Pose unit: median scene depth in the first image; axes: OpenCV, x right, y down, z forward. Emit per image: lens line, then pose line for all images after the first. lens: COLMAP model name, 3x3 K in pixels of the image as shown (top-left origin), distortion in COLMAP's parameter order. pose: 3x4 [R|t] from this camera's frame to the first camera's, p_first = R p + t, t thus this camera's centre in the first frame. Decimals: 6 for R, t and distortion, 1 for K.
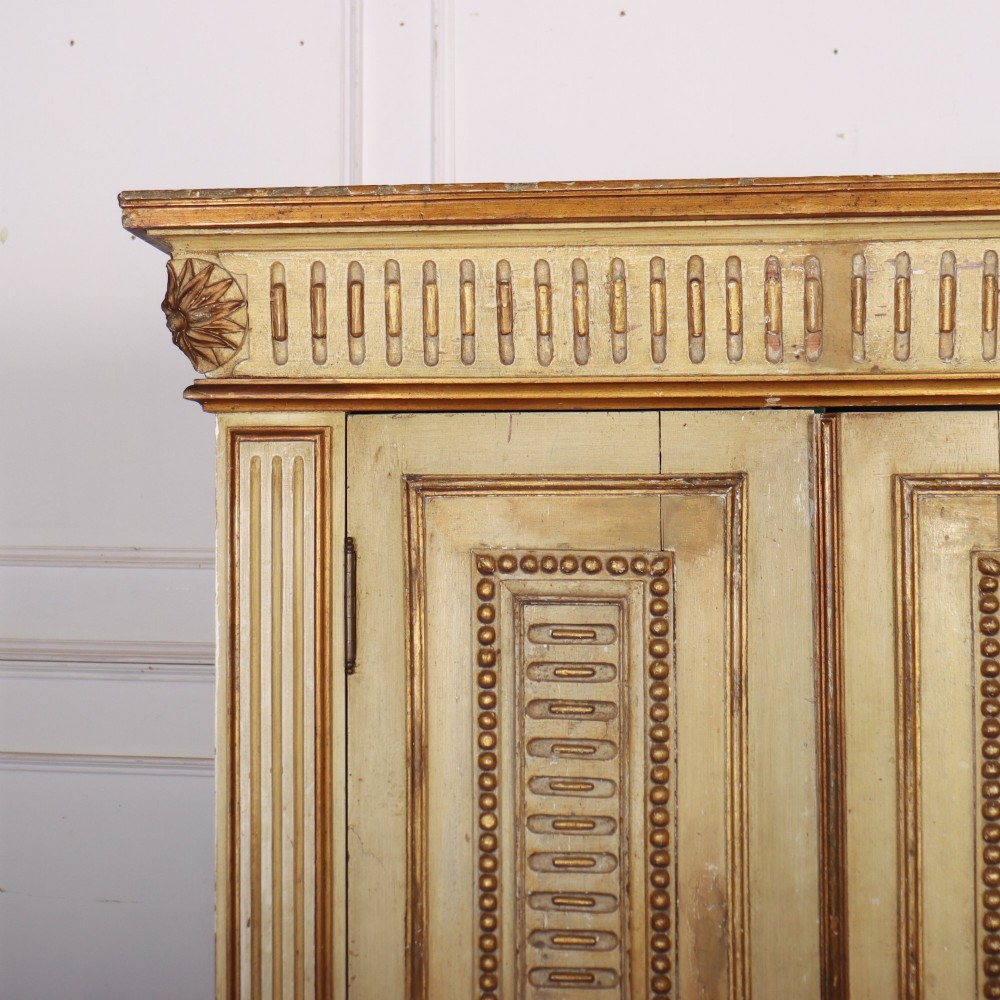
lens RADIAL K [[1980.6, 0, 415.4], [0, 1980.6, 374.7], [0, 0, 1]] dist [-0.109894, 0.249011]
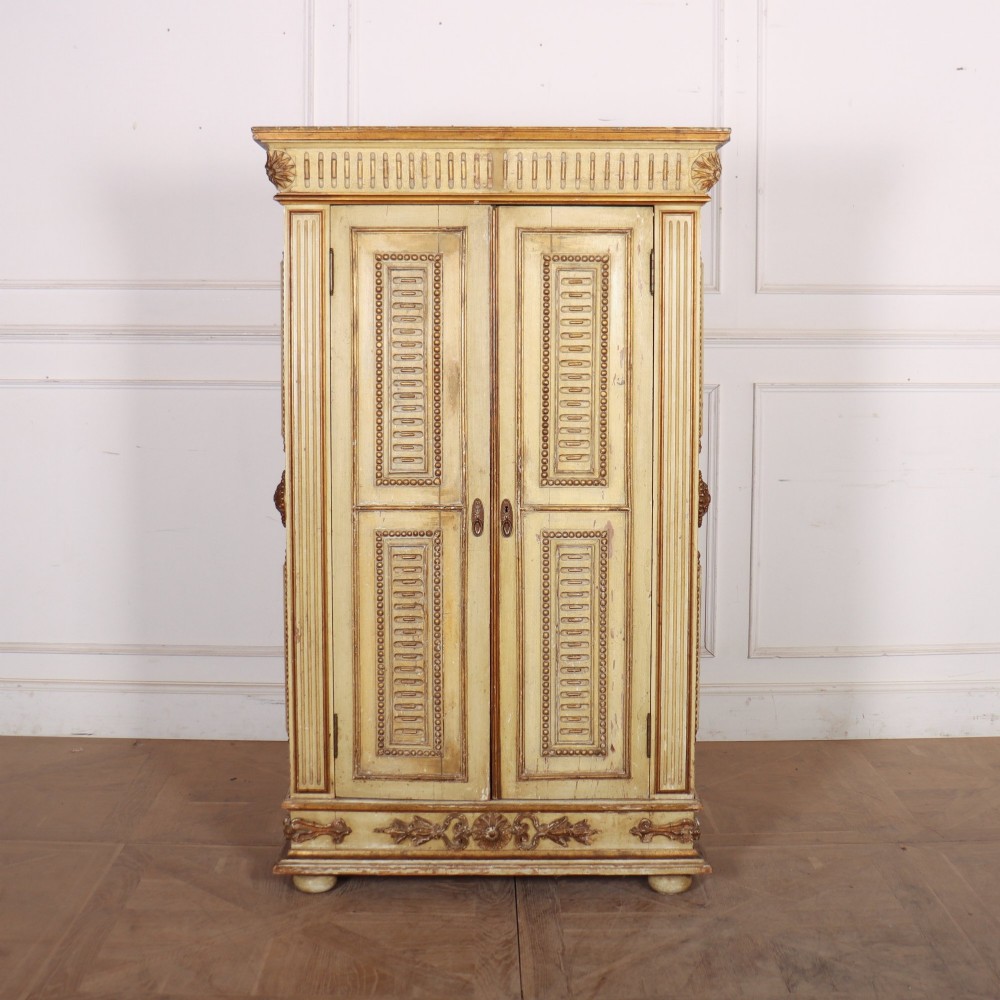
lens RADIAL K [[1597.8, 0, 501.2], [0, 1597.8, 454.1], [0, 0, 1]] dist [-0.167230, 0.077130]
pose [[0.988853, -0.009136, 0.148617, -0.138538], [-0.013779, 0.988218, 0.152432, 0.022562], [-0.148259, -0.152780, 0.977076, -1.380596]]
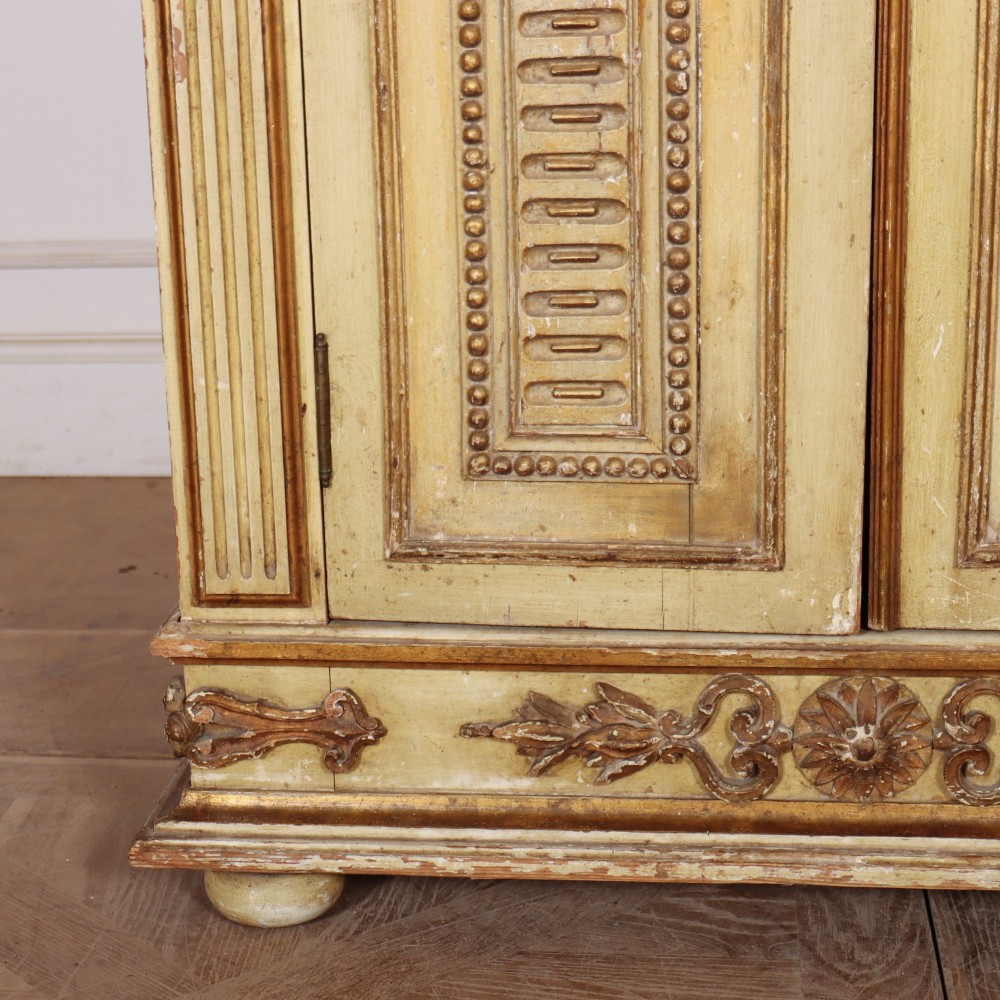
lens RADIAL K [[2329.6, 0, 301.0], [0, 2329.6, 672.1], [0, 0, 1]] dist [-0.102696, 0.219097]
pose [[0.998510, -0.031917, -0.044257, 0.001190], [0.046385, 0.923667, 0.380377, 0.538479], [0.028738, -0.381863, 0.923772, -0.029501]]
